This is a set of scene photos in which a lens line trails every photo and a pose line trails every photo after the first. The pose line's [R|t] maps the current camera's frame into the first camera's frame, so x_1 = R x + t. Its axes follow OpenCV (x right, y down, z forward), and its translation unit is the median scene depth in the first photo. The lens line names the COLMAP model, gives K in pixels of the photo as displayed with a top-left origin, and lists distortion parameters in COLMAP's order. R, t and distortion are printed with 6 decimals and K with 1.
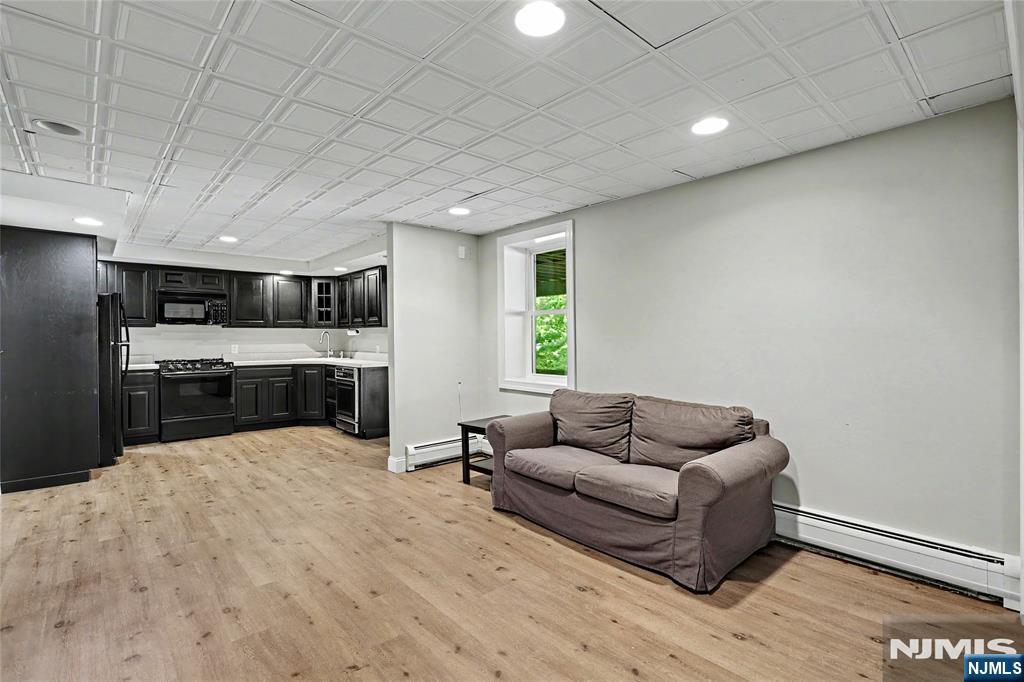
lens RADIAL K [[486.6, 0, 512.6], [0, 486.6, 338.3], [0, 0, 1]] dist [-0.010311, 0.000194]
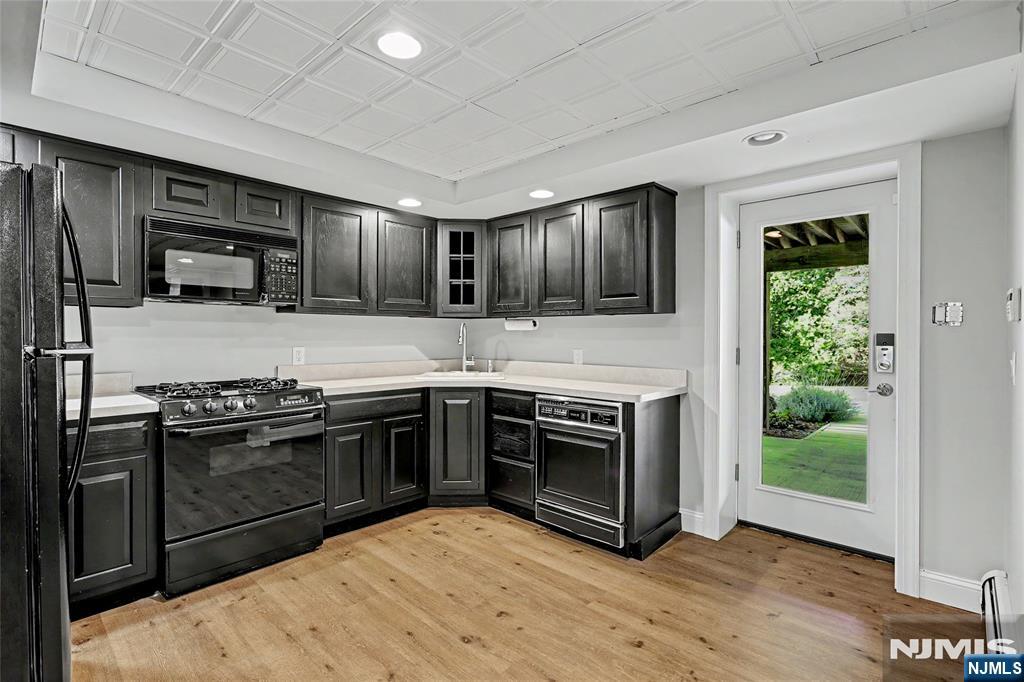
lens RADIAL K [[486.6, 0, 512.3], [0, 486.6, 341.4], [0, 0, 1]] dist [-0.010311, 0.000194]
pose [[0.995389, 0.005970, 0.095734, -0.410541], [-0.006904, 0.999932, 0.009428, 0.000256], [-0.095671, -0.010046, 0.995362, 0.495533]]
